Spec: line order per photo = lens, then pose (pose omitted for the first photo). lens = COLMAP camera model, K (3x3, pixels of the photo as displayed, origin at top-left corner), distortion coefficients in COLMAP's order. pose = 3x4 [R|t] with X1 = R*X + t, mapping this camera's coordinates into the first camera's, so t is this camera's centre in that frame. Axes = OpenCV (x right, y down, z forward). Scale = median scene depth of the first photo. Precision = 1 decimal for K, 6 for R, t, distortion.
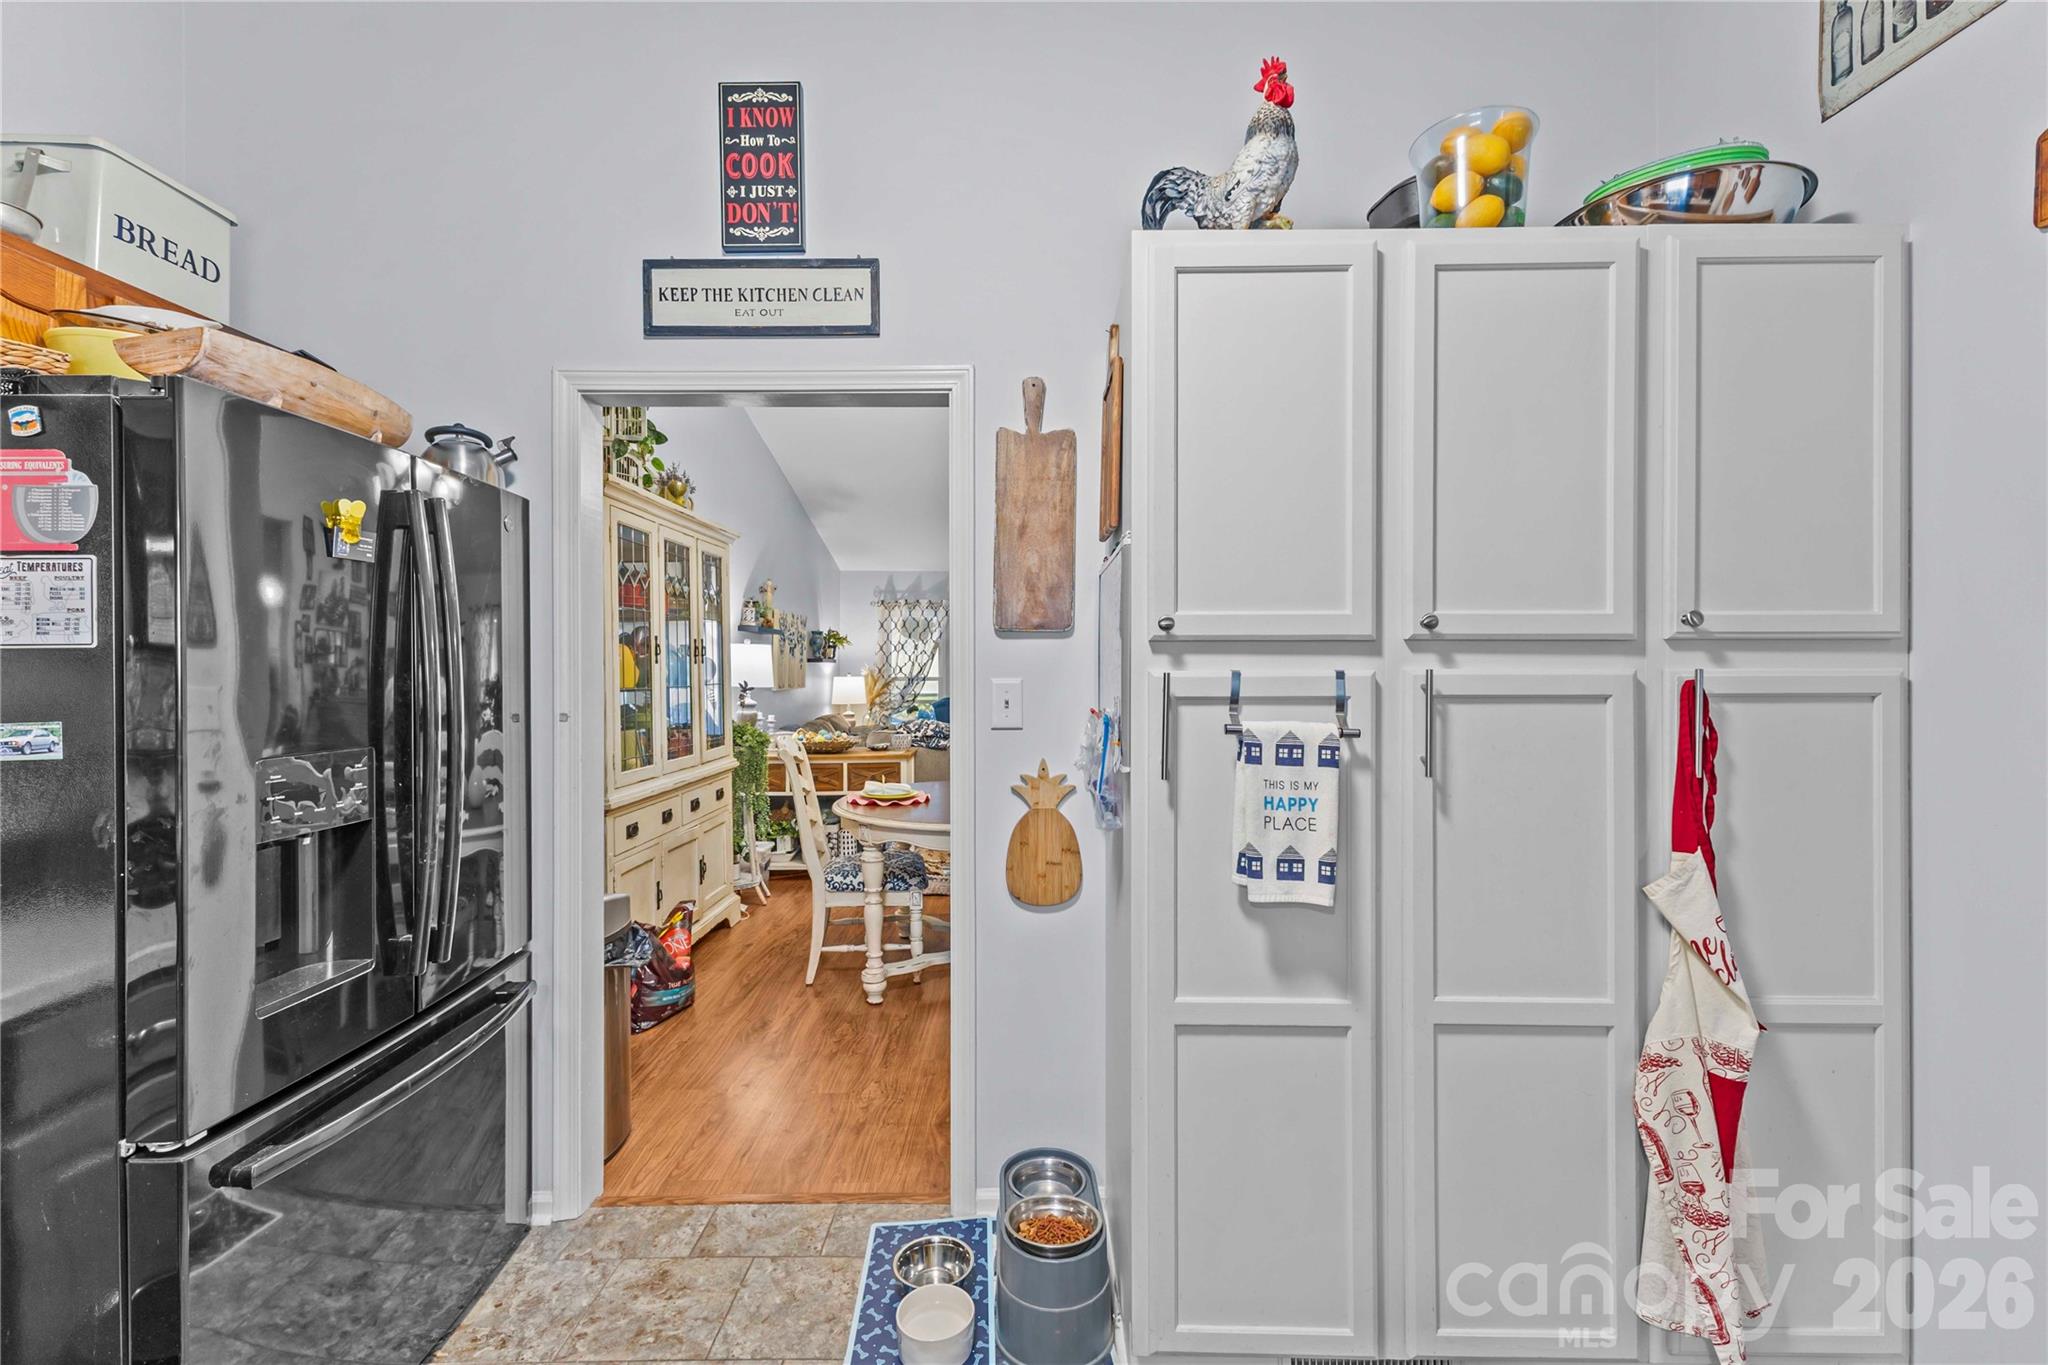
lens RADIAL K [[877.8, 0, 1027.1], [0, 877.8, 672.4], [0, 0, 1]] dist [0.016113, -0.006726]
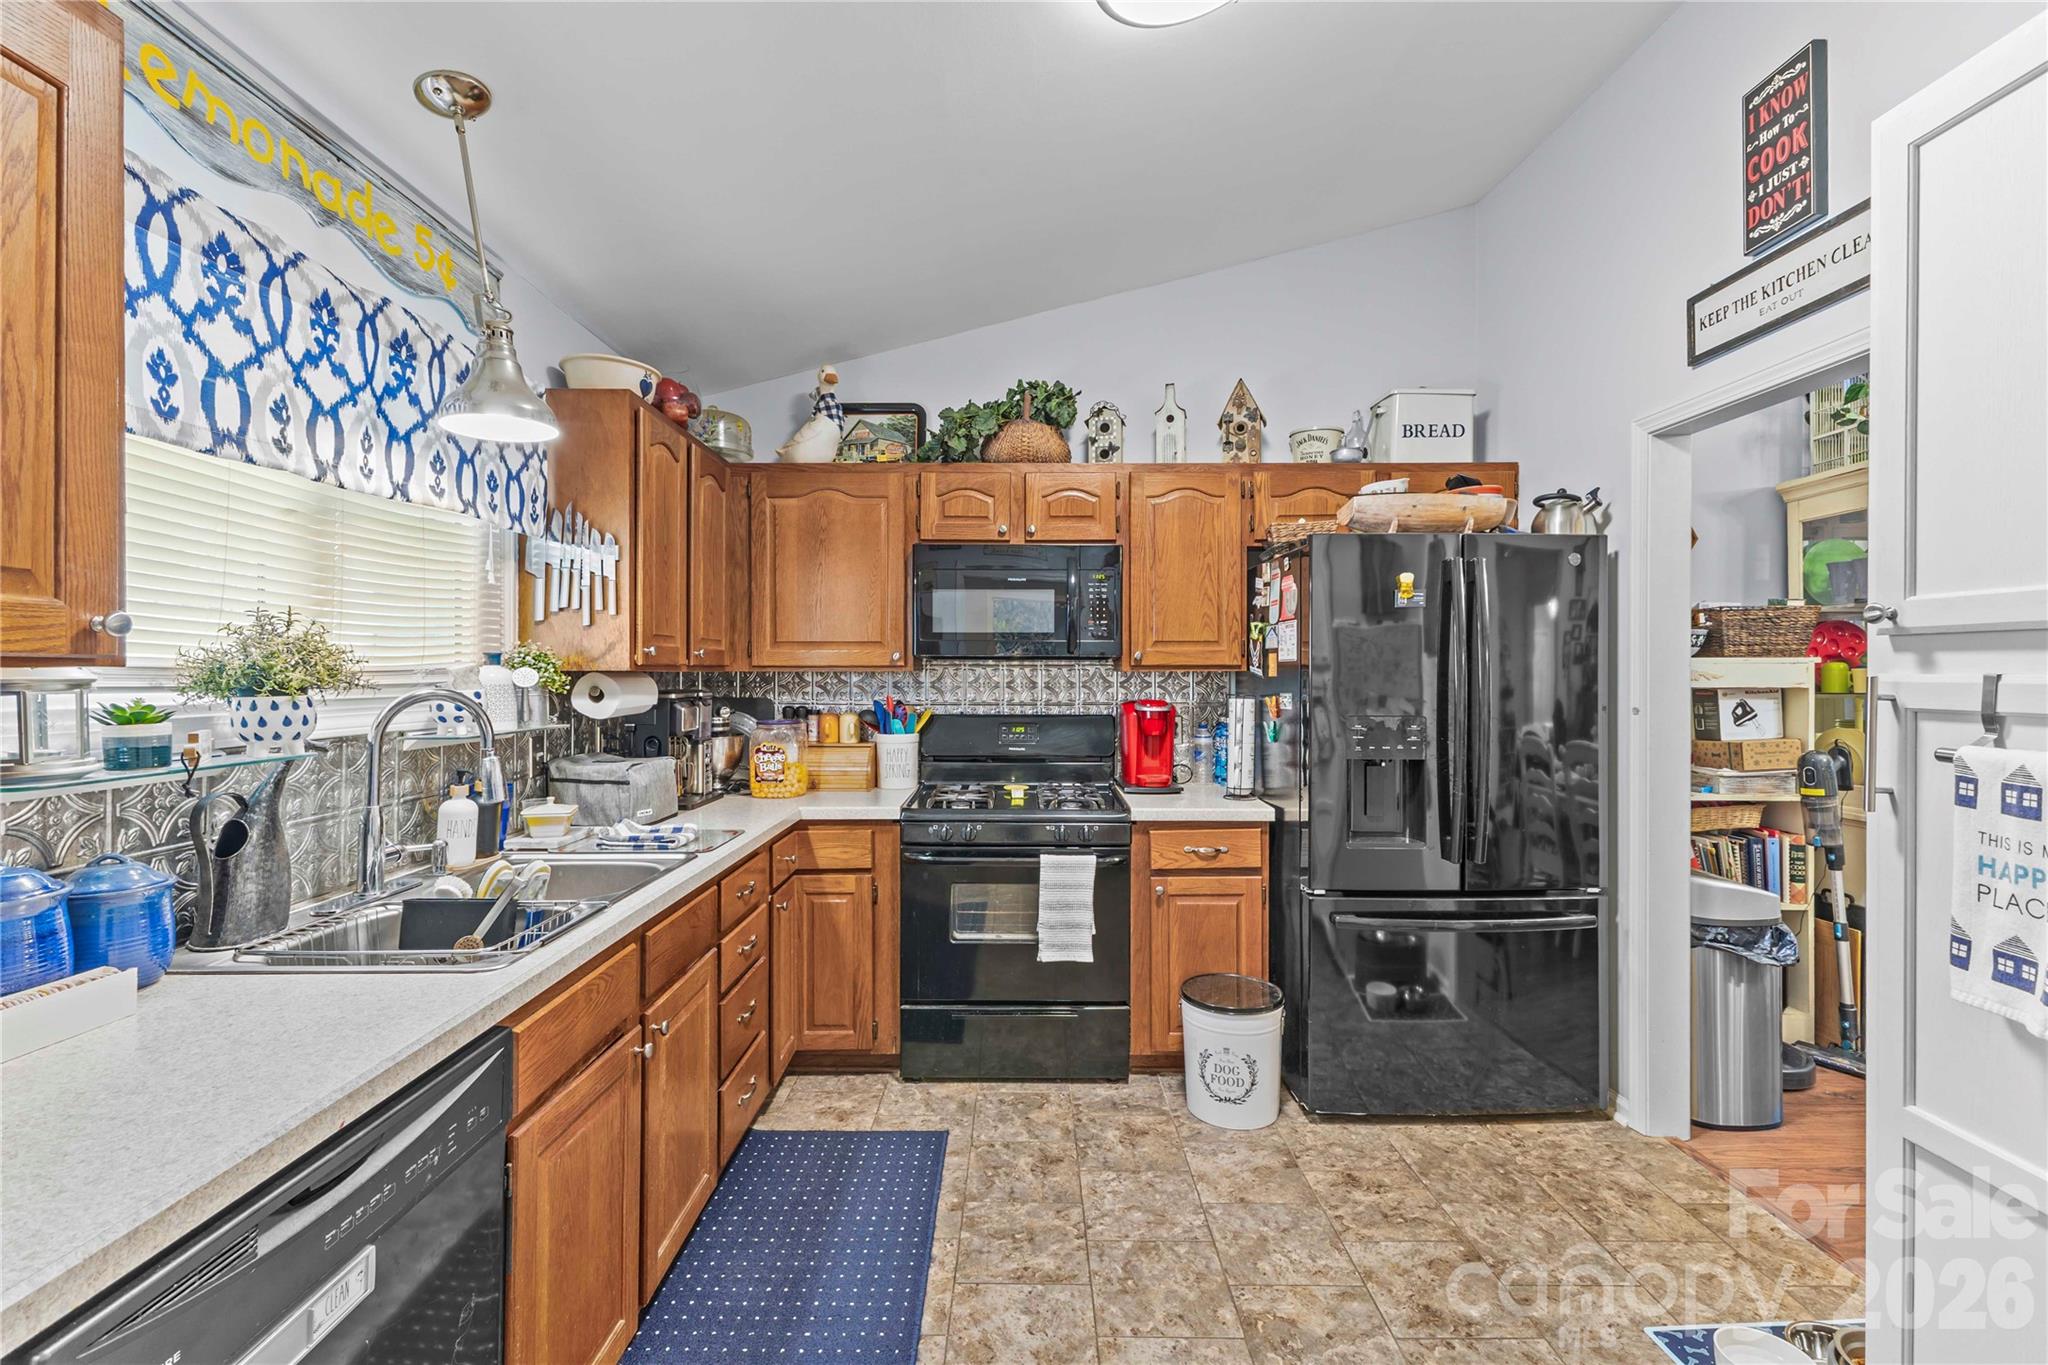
lens RADIAL K [[877.8, 0, 1021.0], [0, 877.8, 672.2], [0, 0, 1]] dist [0.016113, -0.006726]
pose [[-0.001308, 0.003961, -0.999991, 0.924250], [-0.004019, 0.999984, 0.003966, -0.003366], [0.999991, 0.004024, -0.001292, 0.230554]]
